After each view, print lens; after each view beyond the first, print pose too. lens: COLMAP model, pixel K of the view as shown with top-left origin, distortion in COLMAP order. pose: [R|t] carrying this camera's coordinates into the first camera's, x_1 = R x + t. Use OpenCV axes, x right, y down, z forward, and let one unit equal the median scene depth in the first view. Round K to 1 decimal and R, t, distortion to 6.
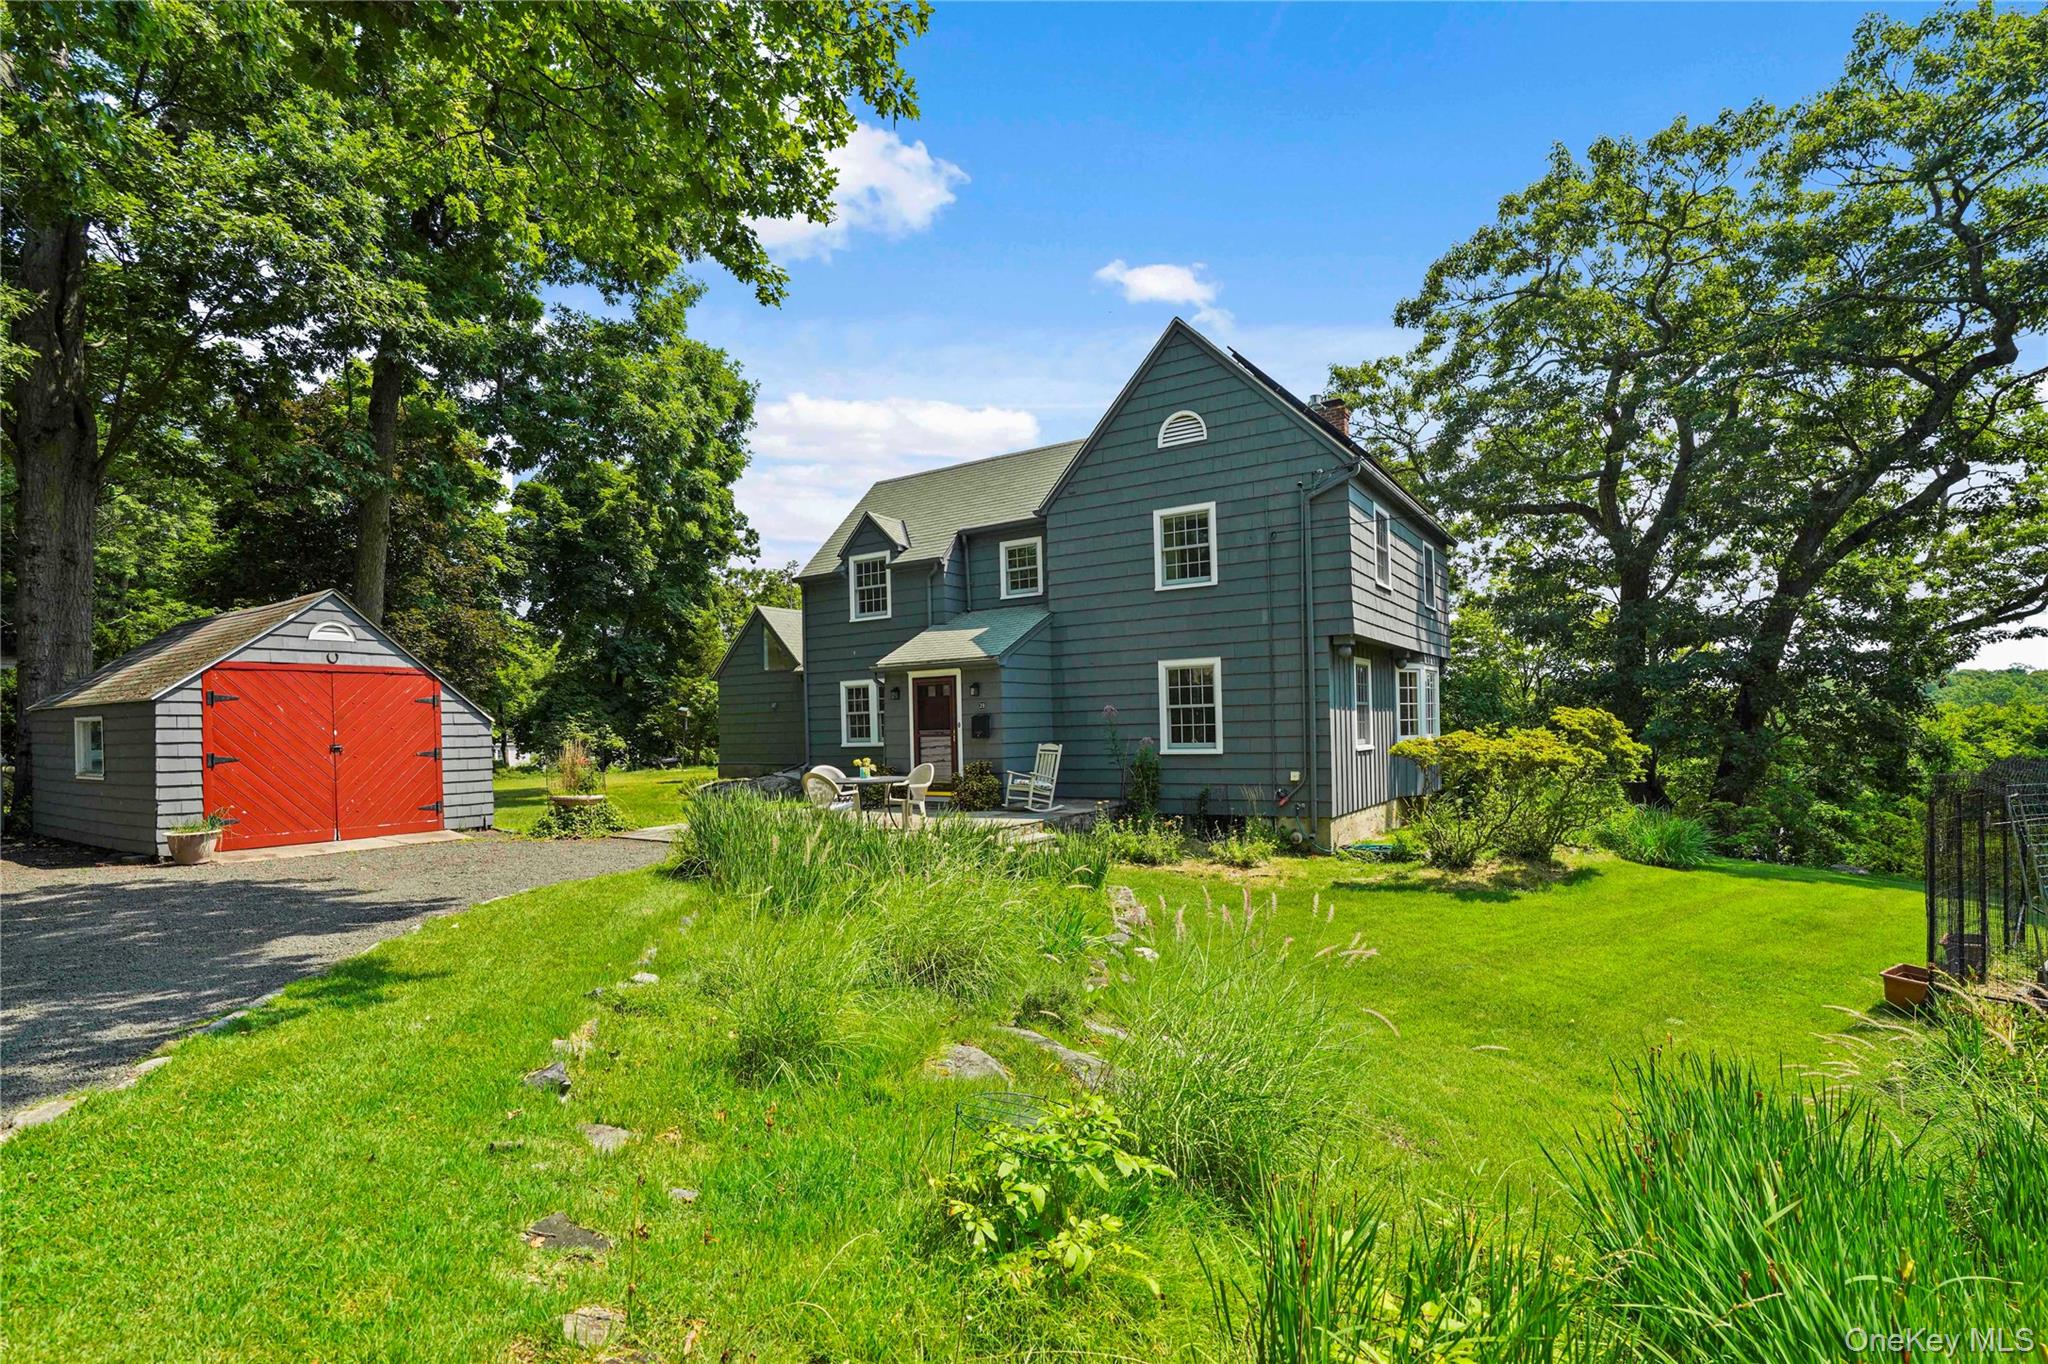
lens RADIAL K [[954.3, 0, 1045.4], [0, 954.3, 704.7], [0, 0, 1]] dist [-0.000847, -0.000068]
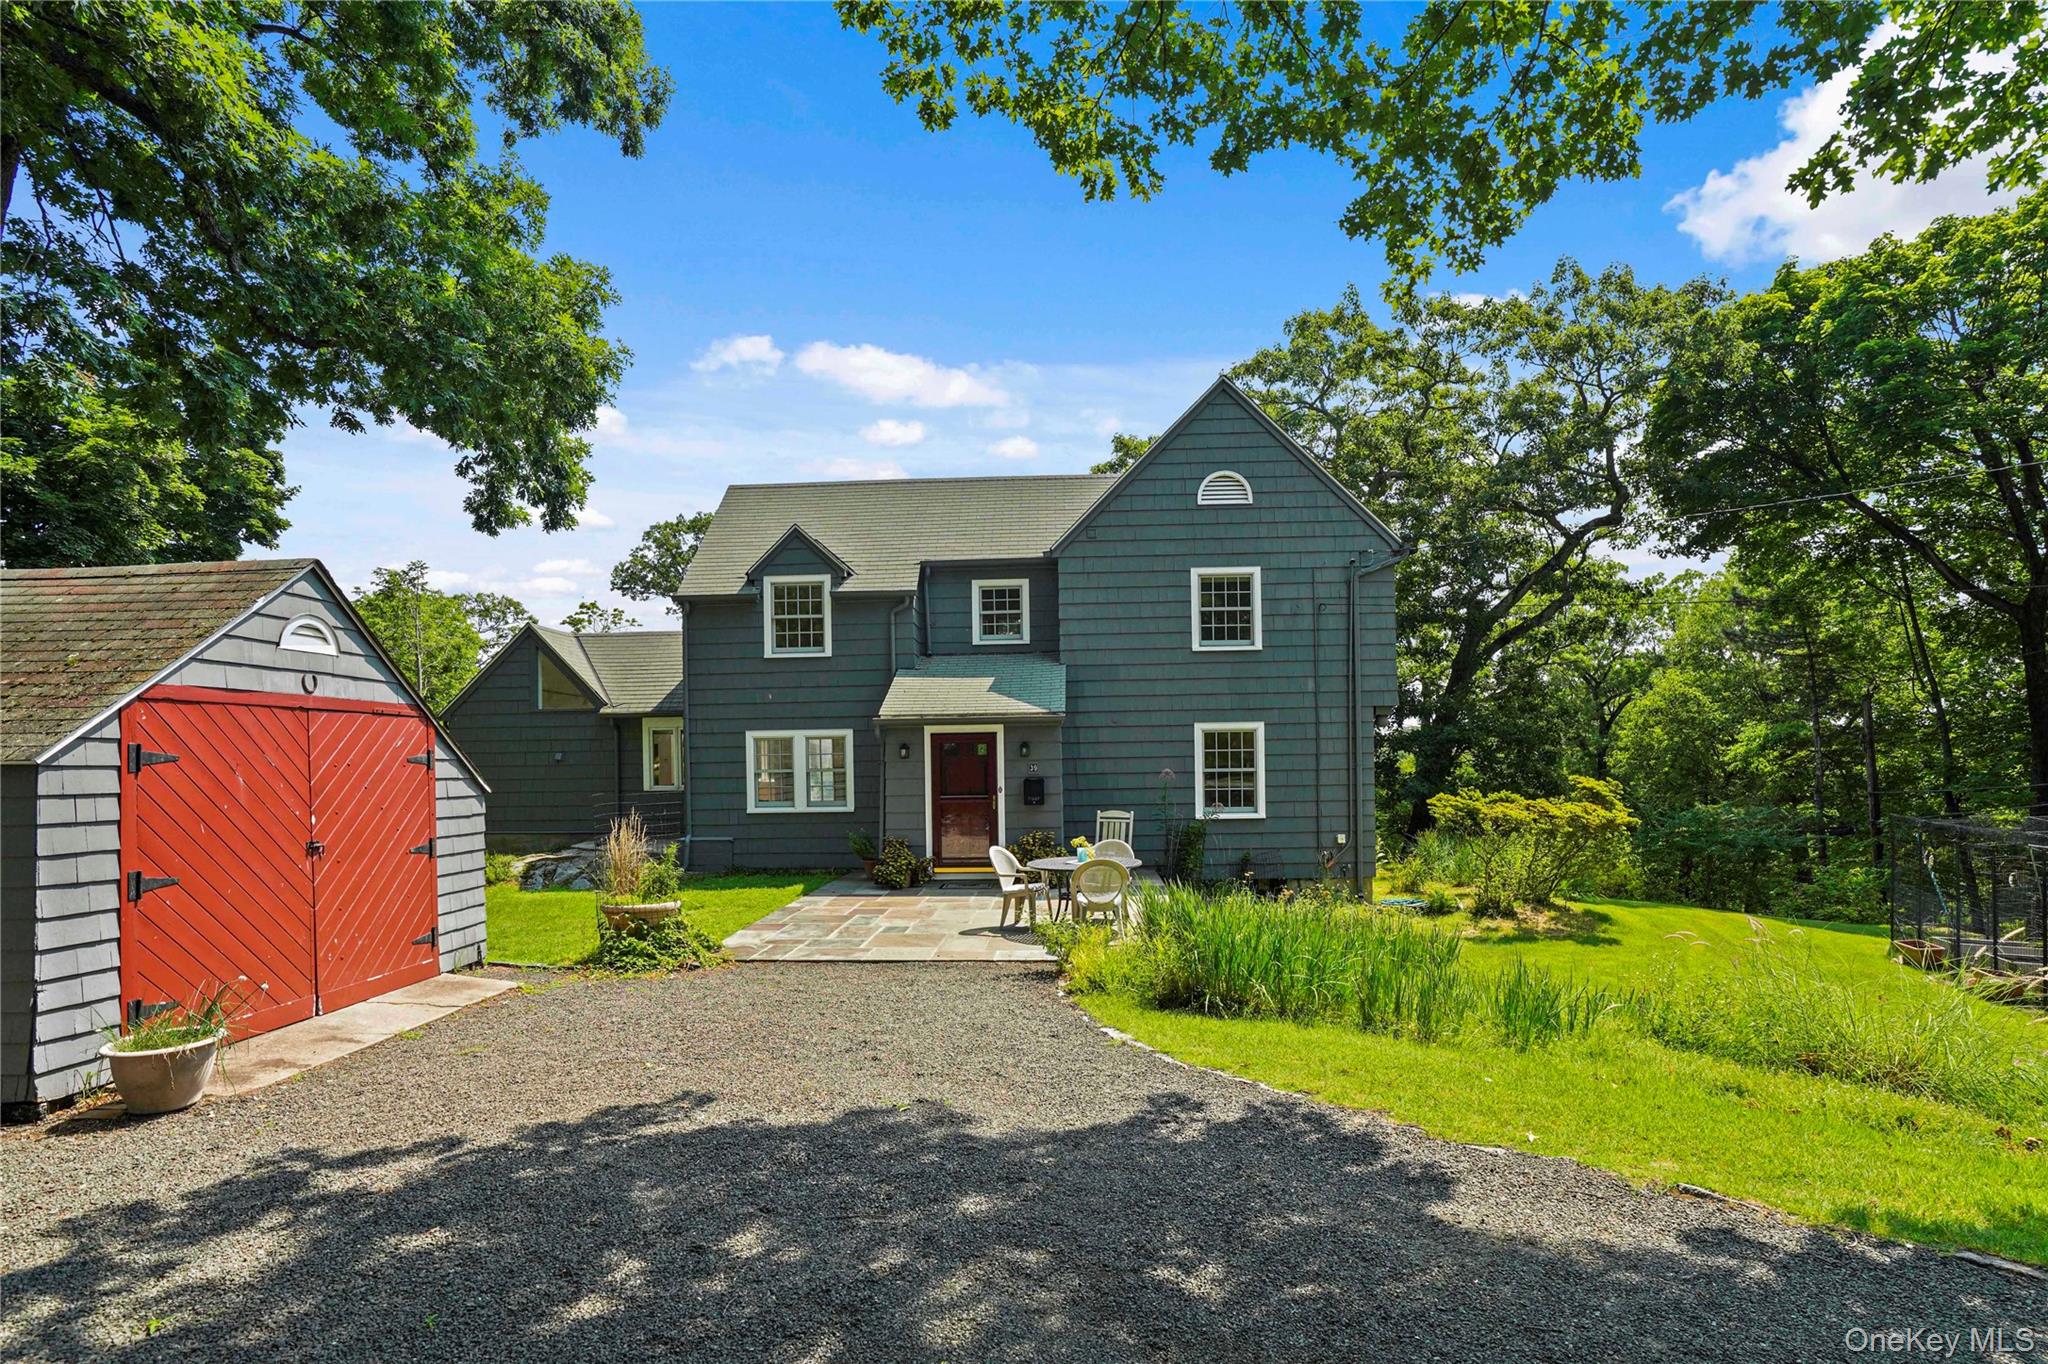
lens RADIAL K [[941.4, 0, 1067.1], [0, 941.4, 750.1], [0, 0, 1]] dist [0.001310, 0.000763]
pose [[0.868783, 0.016635, 0.494913, -0.469121], [-0.016168, 0.999856, -0.005226, -0.011141], [-0.494929, -0.003462, 0.868927, 0.230584]]
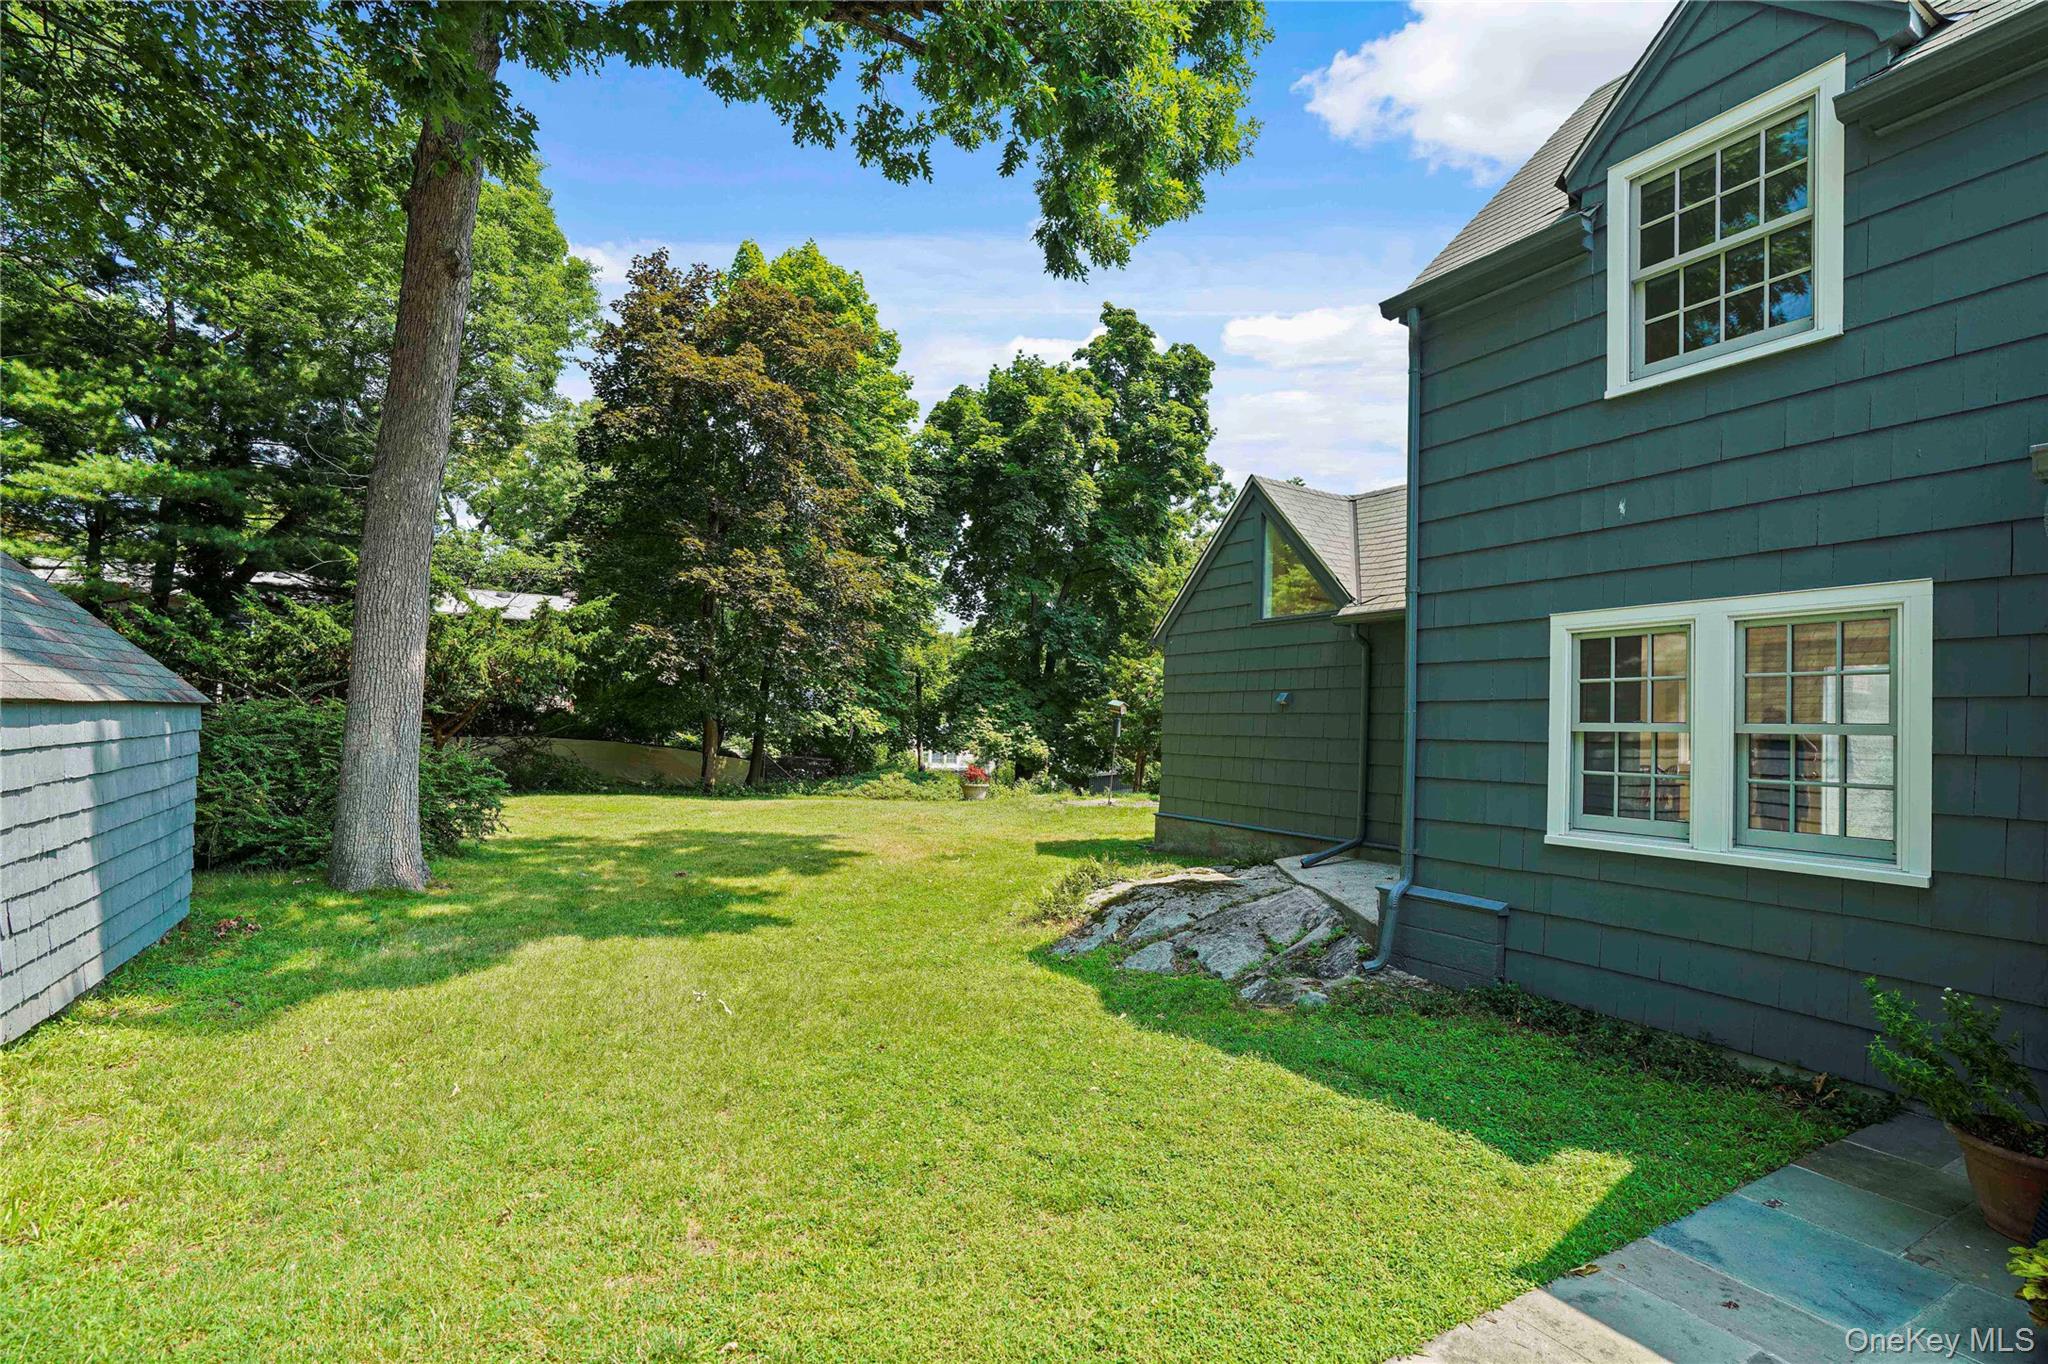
lens RADIAL K [[1005.9, 0, 1024.0], [0, 1005.9, 682.0], [0, 0, 1]] dist [0.000268, 0.000149]
pose [[0.882949, 0.028555, -0.468599, -0.268965], [-0.041691, 0.998974, -0.017681, 0.009232], [0.467613, 0.035147, 0.883234, 0.834681]]
